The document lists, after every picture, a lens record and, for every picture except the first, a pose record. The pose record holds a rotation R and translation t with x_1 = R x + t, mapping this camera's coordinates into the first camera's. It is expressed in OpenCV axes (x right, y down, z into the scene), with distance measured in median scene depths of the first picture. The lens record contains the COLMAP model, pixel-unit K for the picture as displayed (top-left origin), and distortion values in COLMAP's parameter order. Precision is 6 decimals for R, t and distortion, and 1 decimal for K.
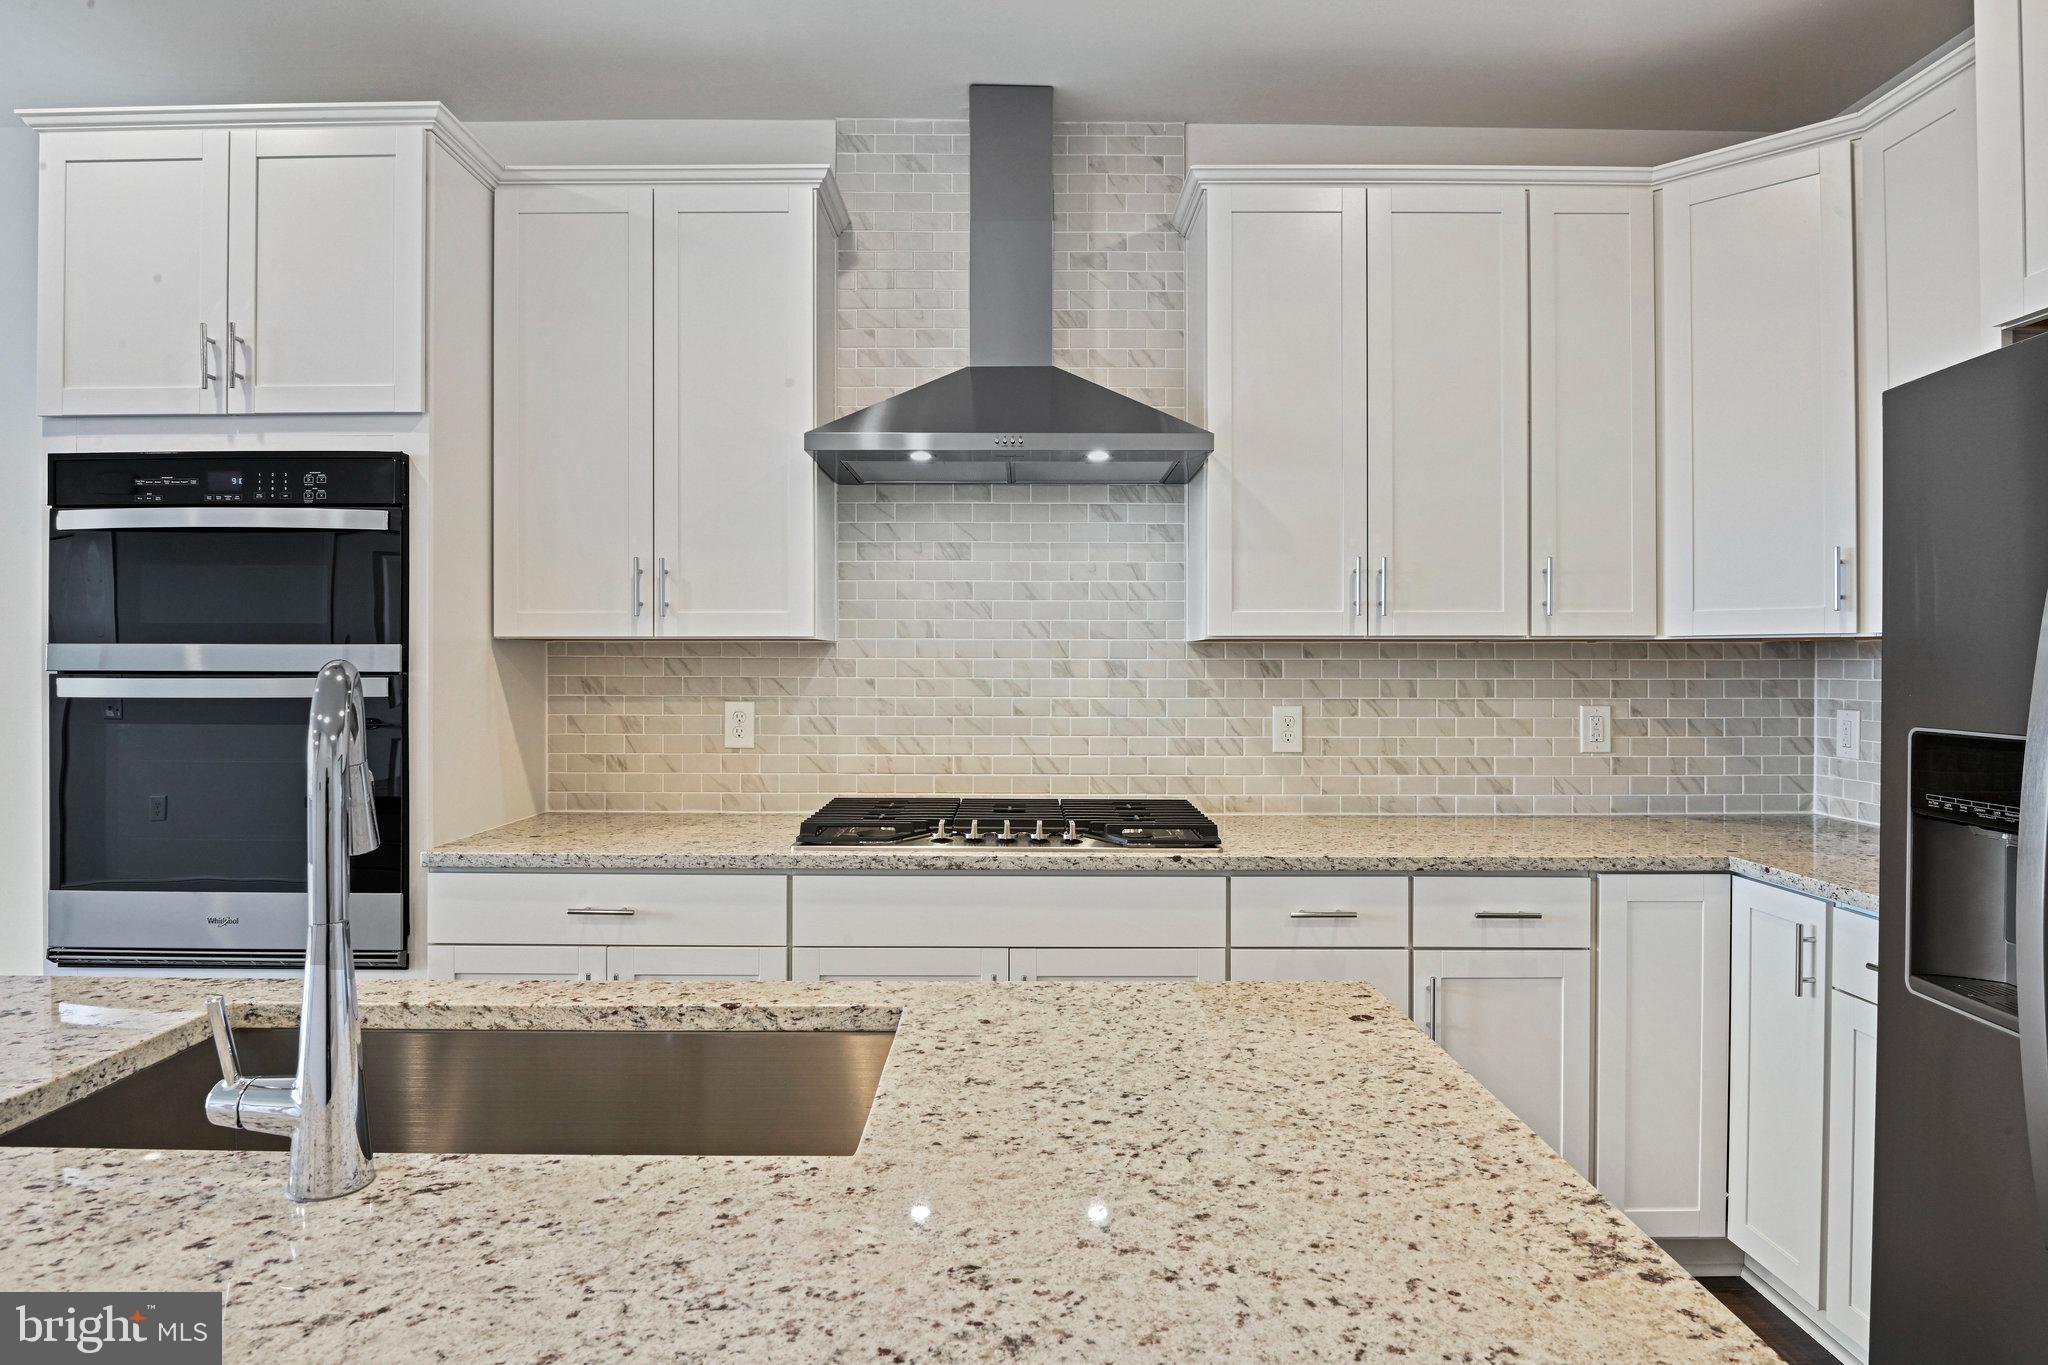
lens RADIAL K [[1130.5, 0, 1015.1], [0, 1130.5, 665.6], [0, 0, 1]] dist [-0.010724, -0.009307]
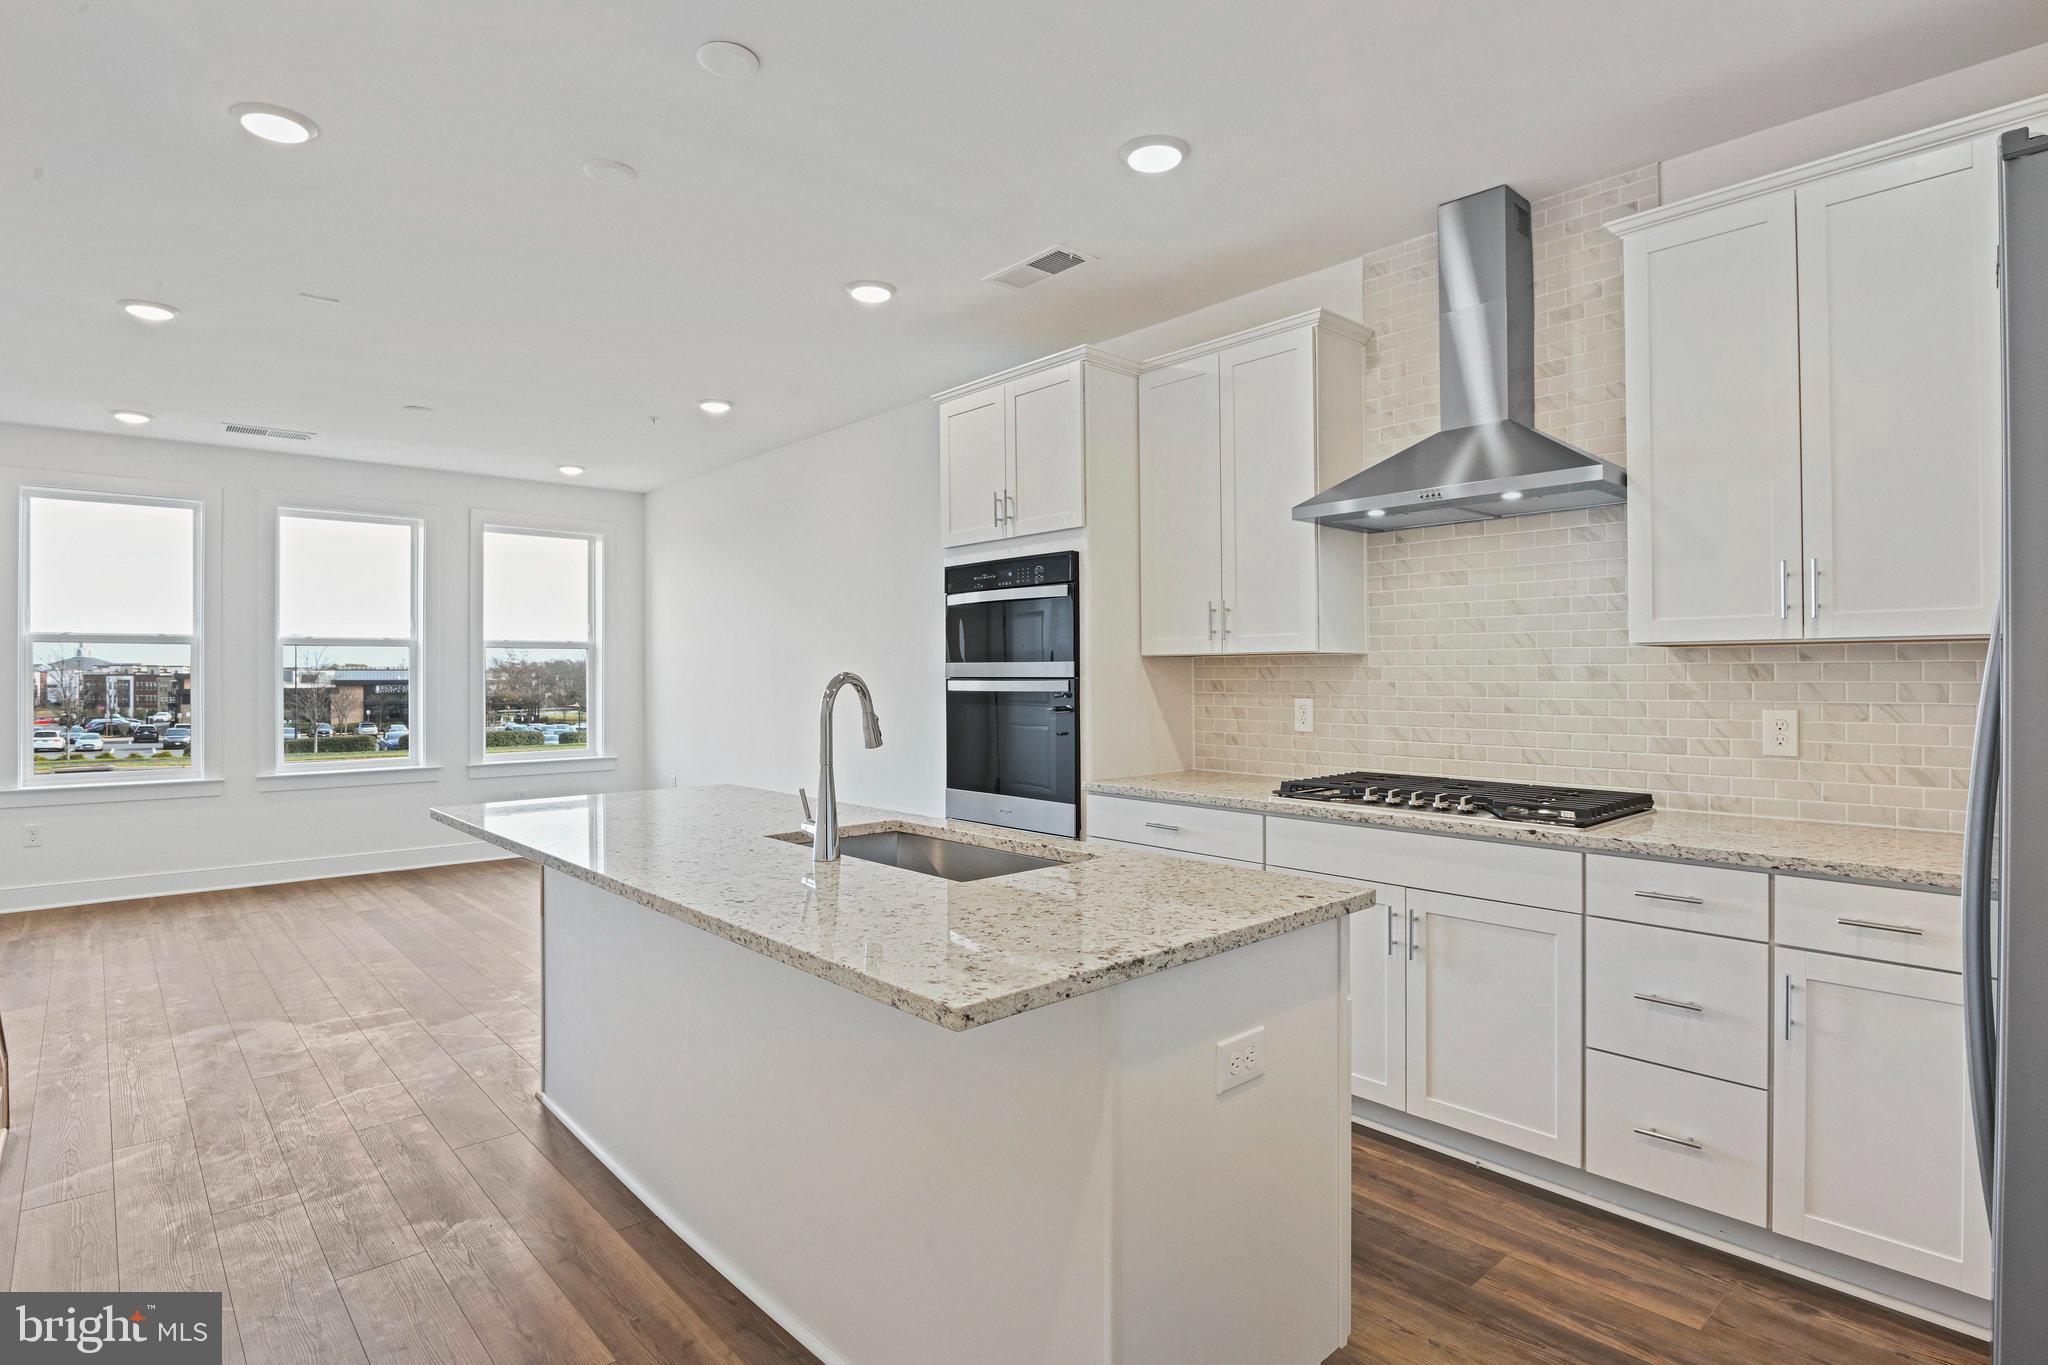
lens RADIAL K [[1040.4, 0, 1023.8], [0, 1040.4, 678.4], [0, 0, 1]] dist [-0.013919, -0.002031]
pose [[0.671293, -0.001169, -0.741191, 0.588854], [0.005995, 0.999975, 0.003852, 0.000800], [0.741168, -0.007030, 0.671283, -0.134555]]
